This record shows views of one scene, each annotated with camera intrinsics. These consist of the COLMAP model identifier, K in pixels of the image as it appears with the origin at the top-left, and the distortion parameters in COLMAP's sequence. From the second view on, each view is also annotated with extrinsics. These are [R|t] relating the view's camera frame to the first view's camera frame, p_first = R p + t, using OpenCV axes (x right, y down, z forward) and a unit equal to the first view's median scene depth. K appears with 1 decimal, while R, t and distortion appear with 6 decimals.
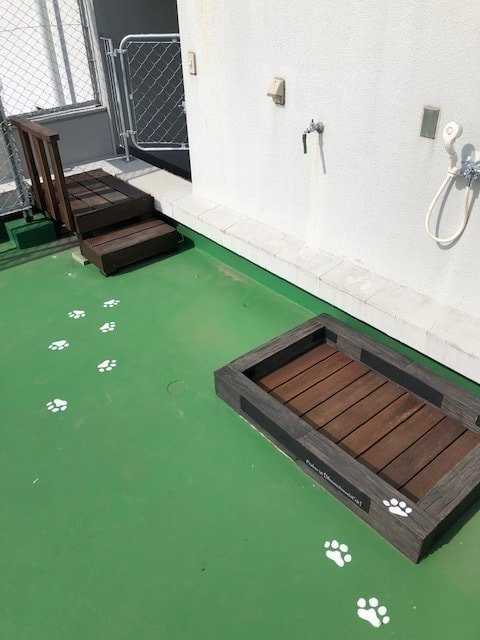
lens RADIAL K [[522.4, 0, 240.0], [0, 522.4, 320.0], [0, 0, 1]] dist [0.030561, -0.001987]
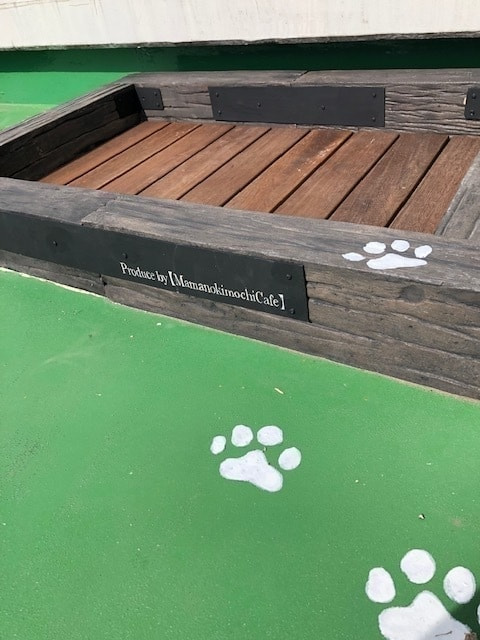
lens RADIAL K [[522.4, 0, 240.0], [0, 522.4, 320.0], [0, 0, 1]] dist [0.030561, -0.001987]
pose [[0.937228, -0.293086, 0.188957, 0.112121], [0.283677, 0.955929, 0.075675, 0.268409], [-0.202809, -0.017322, 0.979065, 0.552129]]
